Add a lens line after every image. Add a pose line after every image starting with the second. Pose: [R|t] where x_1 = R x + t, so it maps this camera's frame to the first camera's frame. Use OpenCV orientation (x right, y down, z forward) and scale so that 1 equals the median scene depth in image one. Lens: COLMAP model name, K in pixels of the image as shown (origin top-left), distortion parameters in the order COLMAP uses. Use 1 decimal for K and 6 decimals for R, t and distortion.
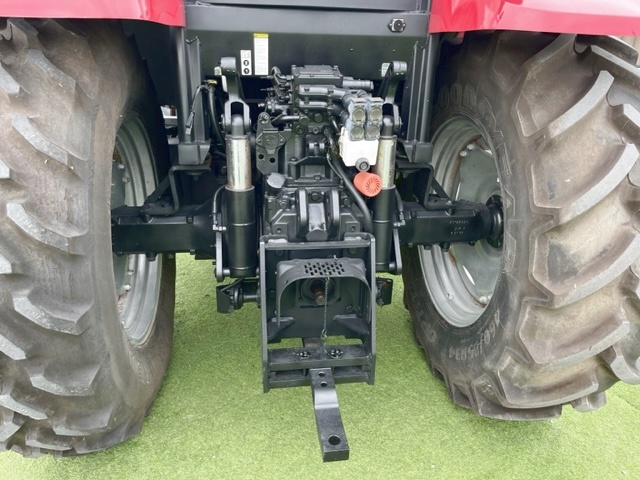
lens RADIAL K [[486.1, 0, 320.7], [0, 486.1, 237.6], [0, 0, 1]] dist [0.065762, -0.095609]
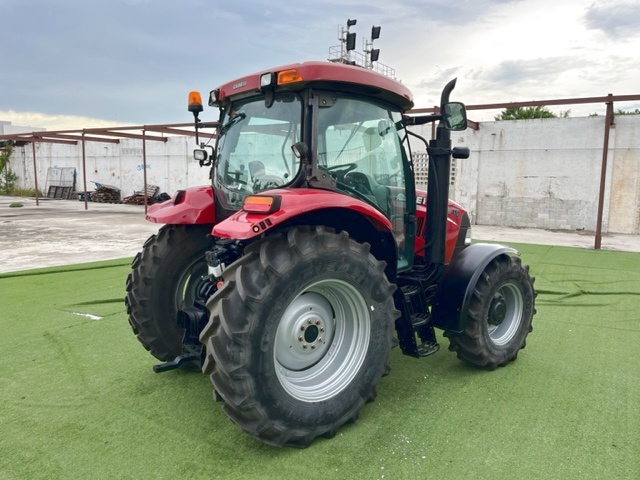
lens RADIAL K [[486.1, 0, 317.9], [0, 486.1, 236.9], [0, 0, 1]] dist [0.065762, -0.095609]
pose [[0.498480, 0.077650, -0.863416, 2.449636], [-0.328473, 0.938634, -0.105224, -0.240059], [0.802261, 0.336061, 0.493397, 0.093955]]
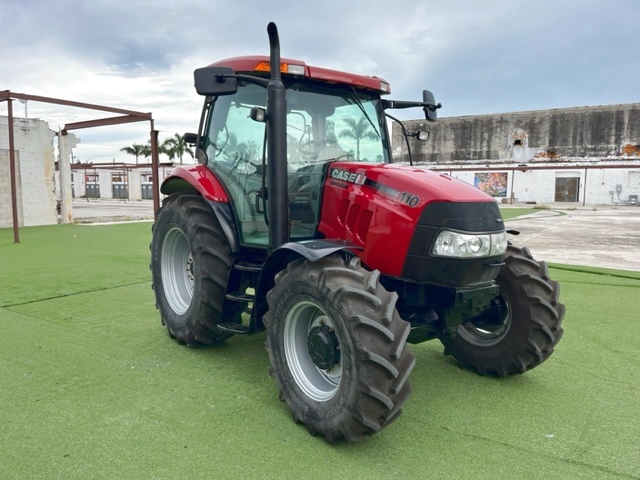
lens RADIAL K [[486.1, 0, 318.6], [0, 486.1, 239.5], [0, 0, 1]] dist [0.065762, -0.095609]
pose [[-0.874078, 0.011916, -0.485640, 1.328656], [-0.221111, 0.880383, 0.419567, -1.732225], [0.432549, 0.474114, -0.766888, 4.059488]]
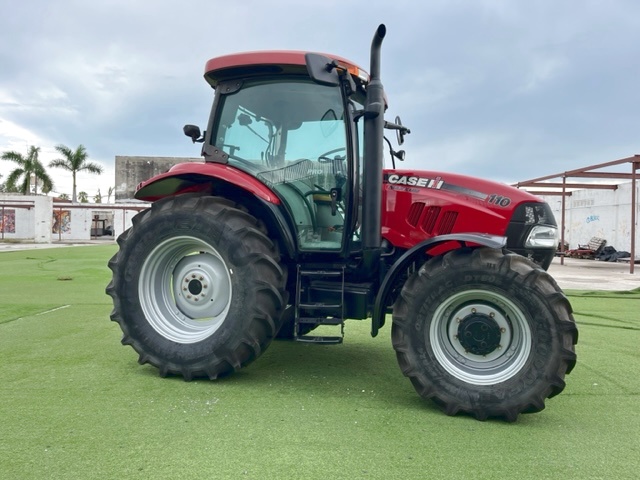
lens RADIAL K [[486.1, 0, 319.4], [0, 486.1, 239.9], [0, 0, 1]] dist [0.065762, -0.095609]
pose [[-0.450147, -0.031655, -0.892393, 2.560083], [-0.377316, 0.912514, 0.157960, -0.947093], [0.809321, 0.407820, -0.422709, 2.904932]]
